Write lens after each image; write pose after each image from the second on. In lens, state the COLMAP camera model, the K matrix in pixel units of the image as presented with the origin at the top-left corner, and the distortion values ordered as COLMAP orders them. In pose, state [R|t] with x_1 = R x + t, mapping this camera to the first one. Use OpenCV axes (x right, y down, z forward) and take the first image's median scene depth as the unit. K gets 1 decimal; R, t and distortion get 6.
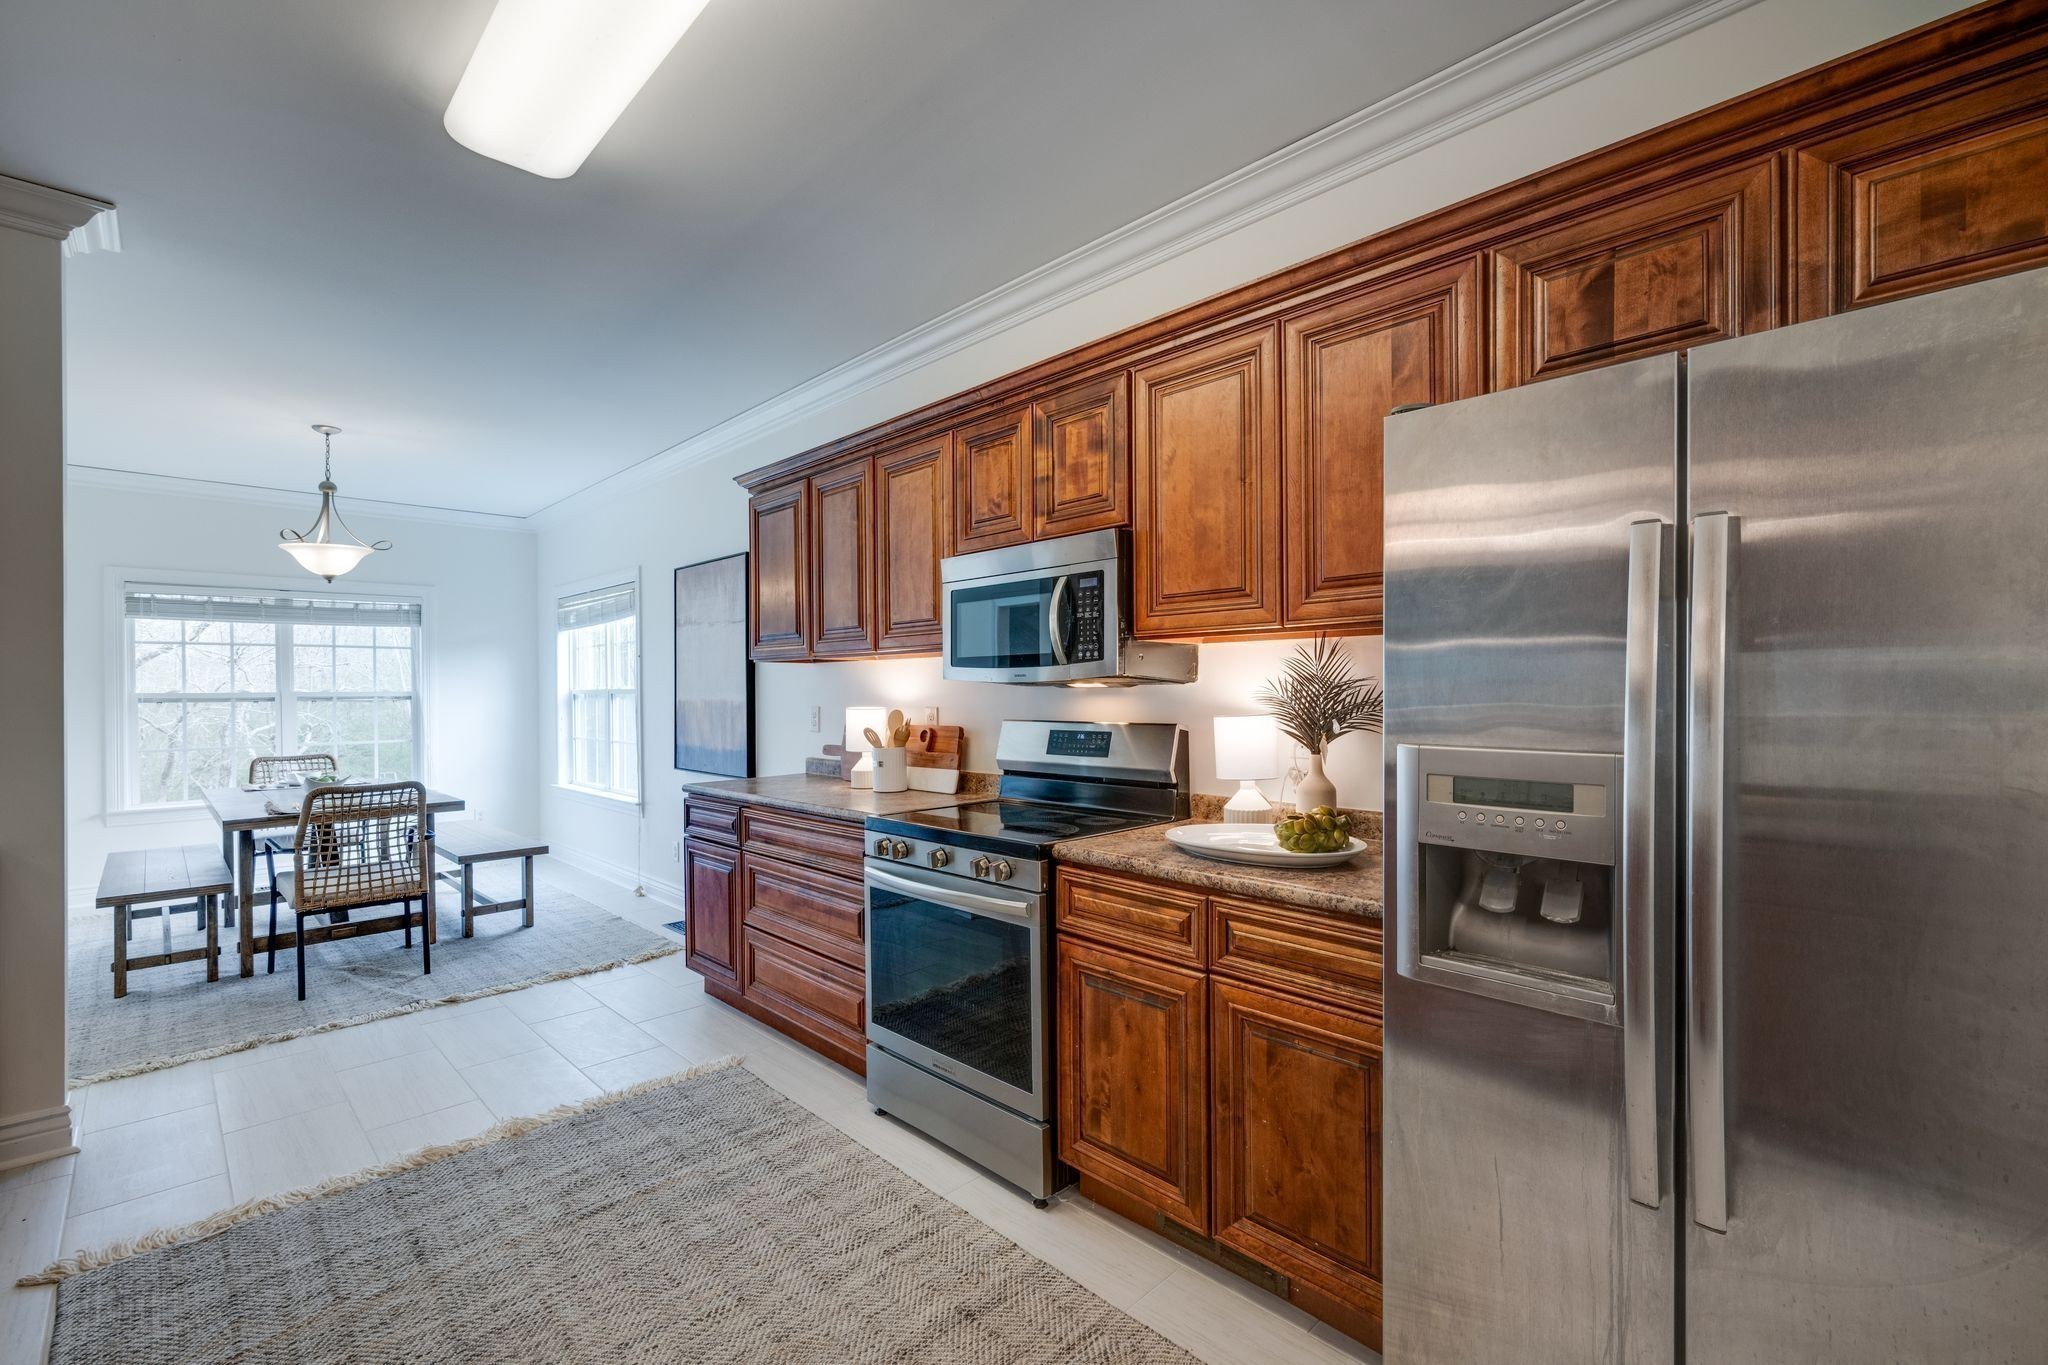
lens RADIAL K [[883.0, 0, 1024.4], [0, 883.0, 694.3], [0, 0, 1]] dist [-0.000308, -0.000369]
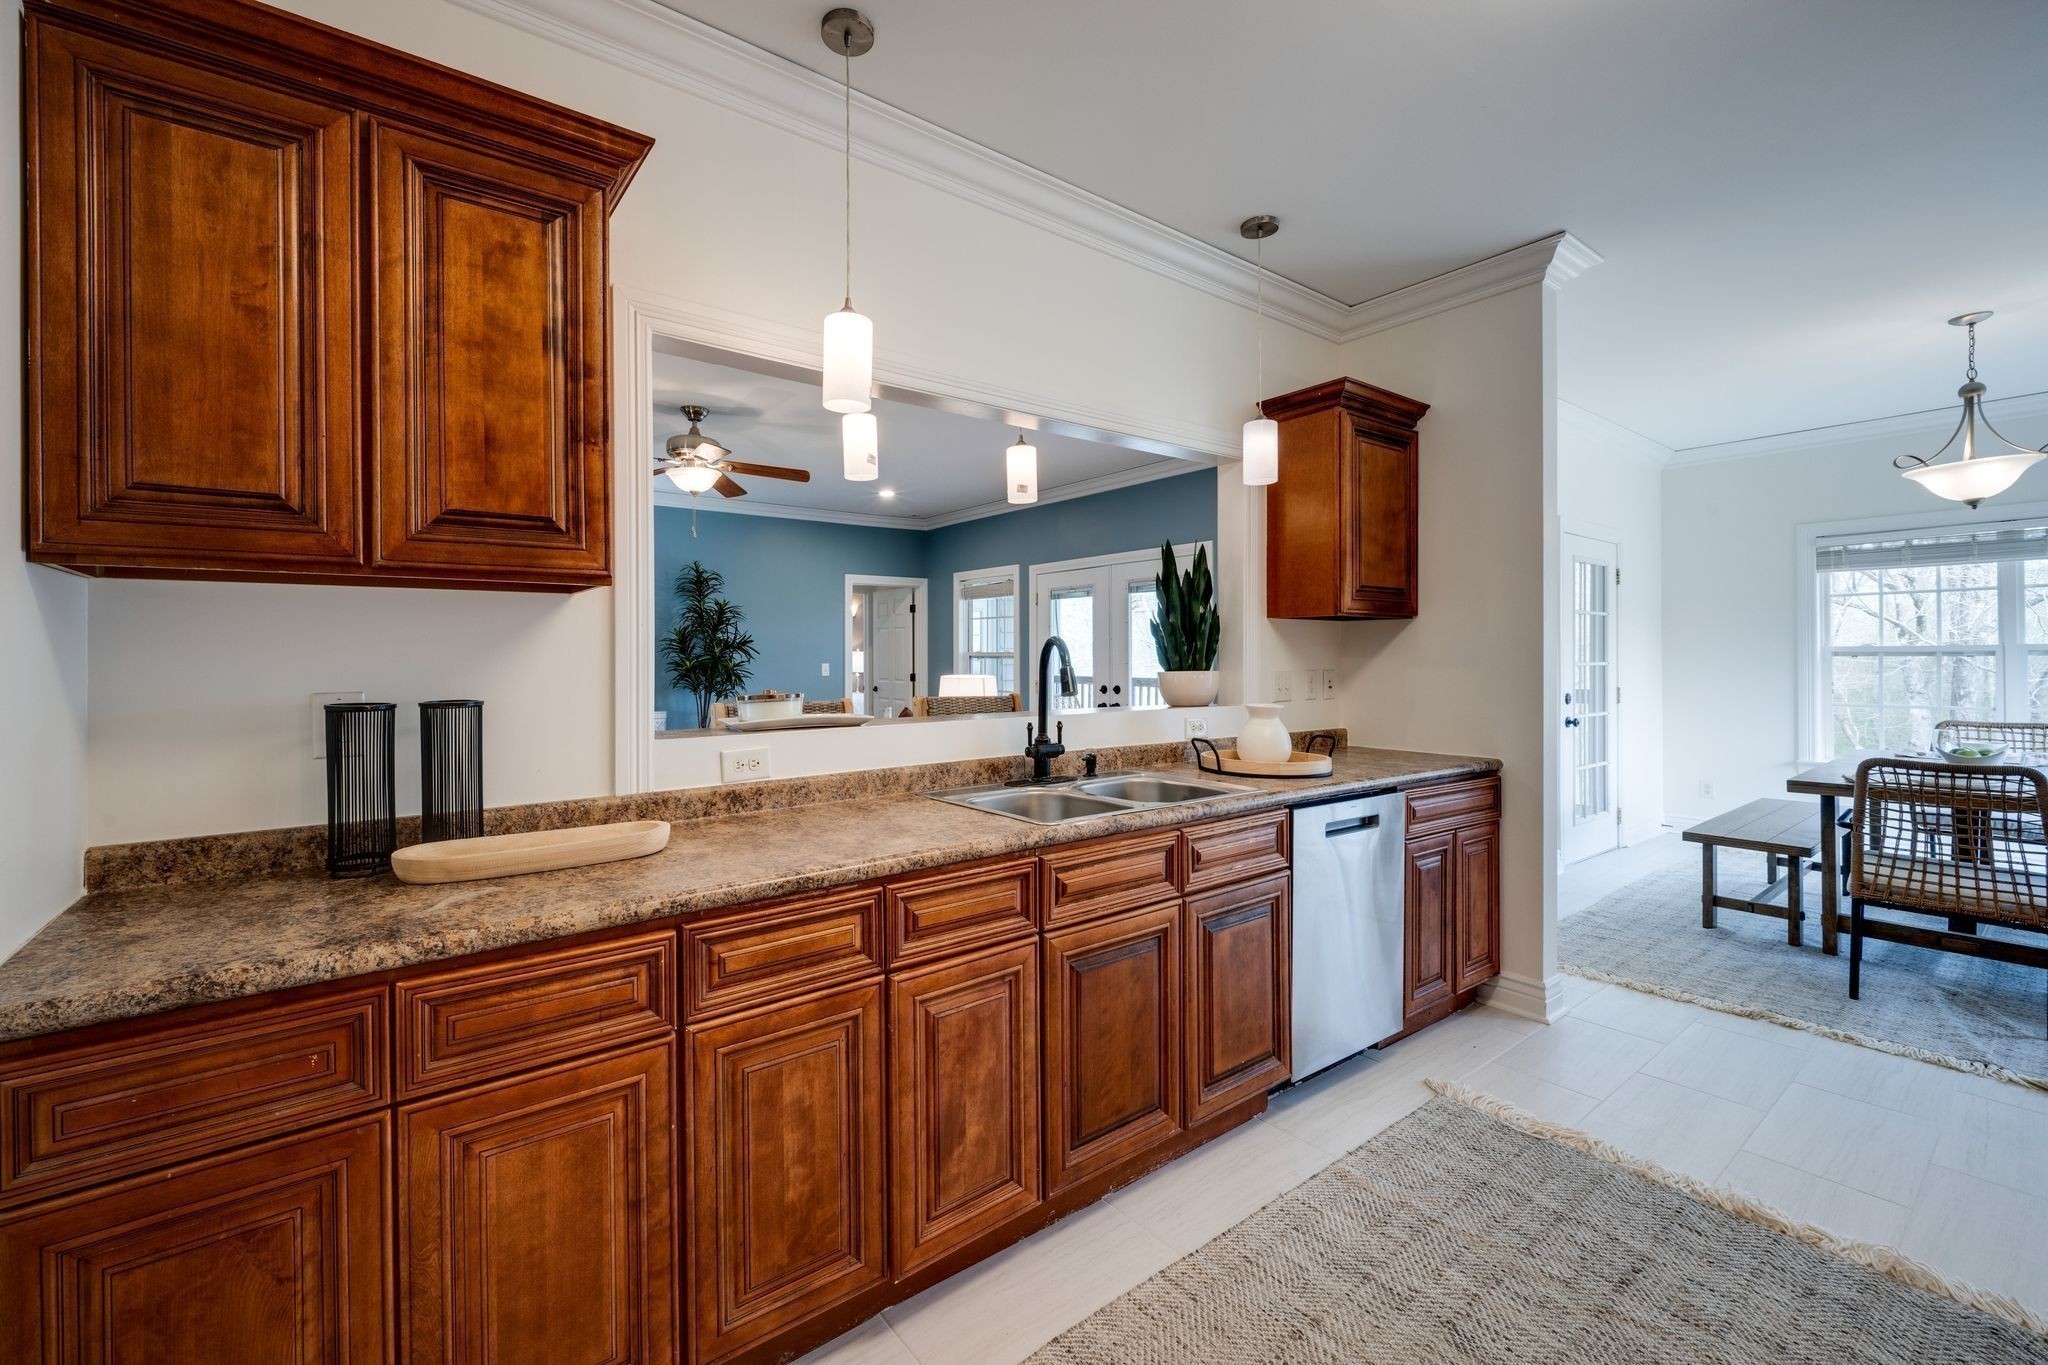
lens RADIAL K [[839.7, 0, 964.9], [0, 839.7, 654.1], [0, 0, 1]] dist [-0.000672, -0.000034]
pose [[-0.153188, 0.004292, -0.988188, 0.151033], [0.004184, 0.999984, 0.003694, -0.000772], [0.988188, -0.003569, -0.153203, 0.294679]]
